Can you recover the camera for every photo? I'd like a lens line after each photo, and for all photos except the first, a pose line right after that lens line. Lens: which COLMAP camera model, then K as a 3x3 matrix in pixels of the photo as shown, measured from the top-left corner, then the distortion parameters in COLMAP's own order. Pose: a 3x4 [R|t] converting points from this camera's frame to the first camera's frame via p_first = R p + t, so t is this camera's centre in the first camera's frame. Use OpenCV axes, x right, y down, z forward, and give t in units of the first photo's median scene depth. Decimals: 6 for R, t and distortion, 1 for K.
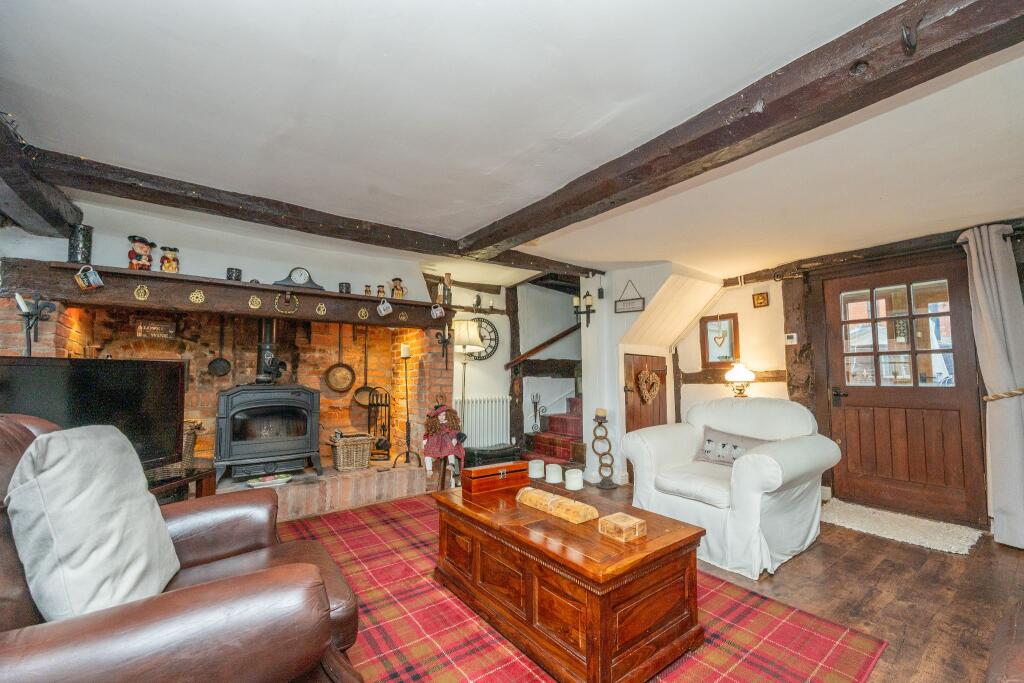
lens RADIAL K [[415.7, 0, 514.1], [0, 415.7, 369.1], [0, 0, 1]] dist [0.000104, 0.000045]
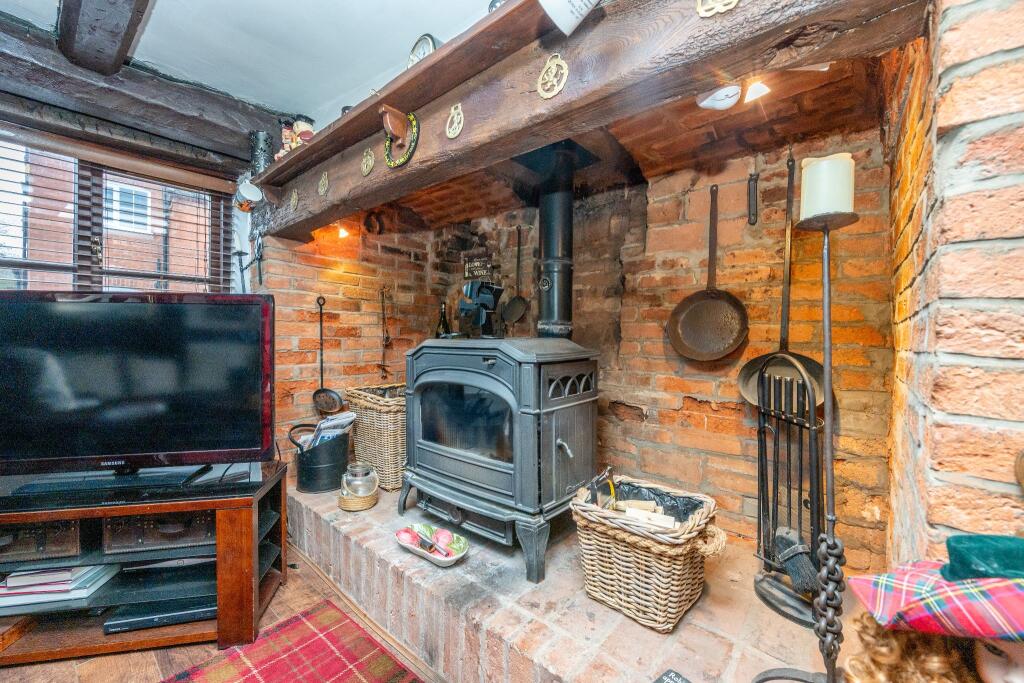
lens RADIAL K [[409.6, 0, 510.0], [0, 409.6, 335.1], [0, 0, 1]] dist [-0.016871, -0.000099]
pose [[0.235759, 0.003031, -0.971807, -0.090829], [0.007816, 0.999957, 0.005015, 0.024387], [0.971780, -0.008777, 0.235725, 0.711841]]
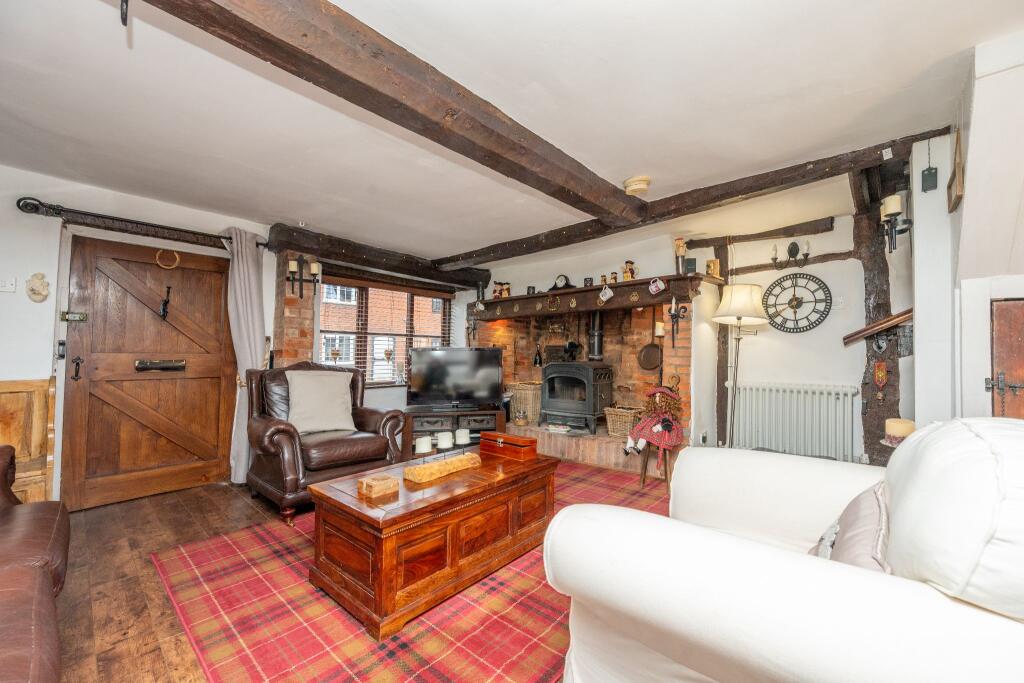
lens RADIAL K [[410.0, 0, 514.5], [0, 410.0, 355.1], [0, 0, 1]] dist [-0.000442, 0.000000]
pose [[0.195541, -0.003880, -0.980688, 0.552710], [0.013828, 0.999904, -0.001199, 0.011868], [0.980598, -0.013327, 0.195576, 0.423370]]
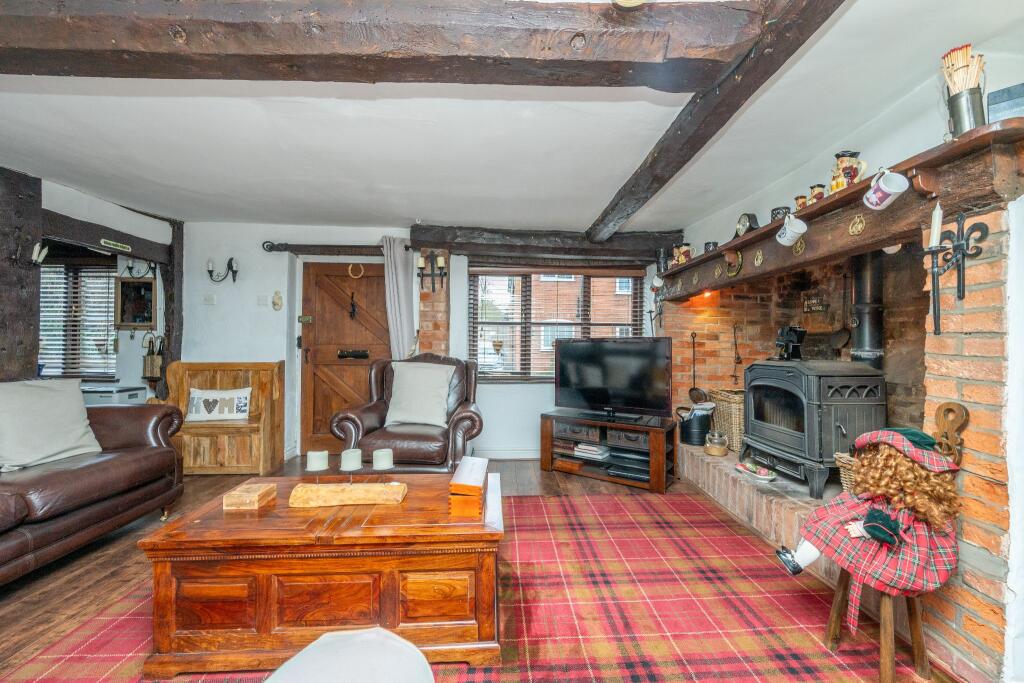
lens RADIAL K [[411.3, 0, 512.0], [0, 411.3, 341.5], [0, 0, 1]] dist [-0.001271, -0.000178]
pose [[-0.567639, -0.013404, -0.823168, 0.283434], [0.003506, 0.999819, -0.018698, 0.010709], [0.823270, -0.013500, -0.567489, 0.778091]]
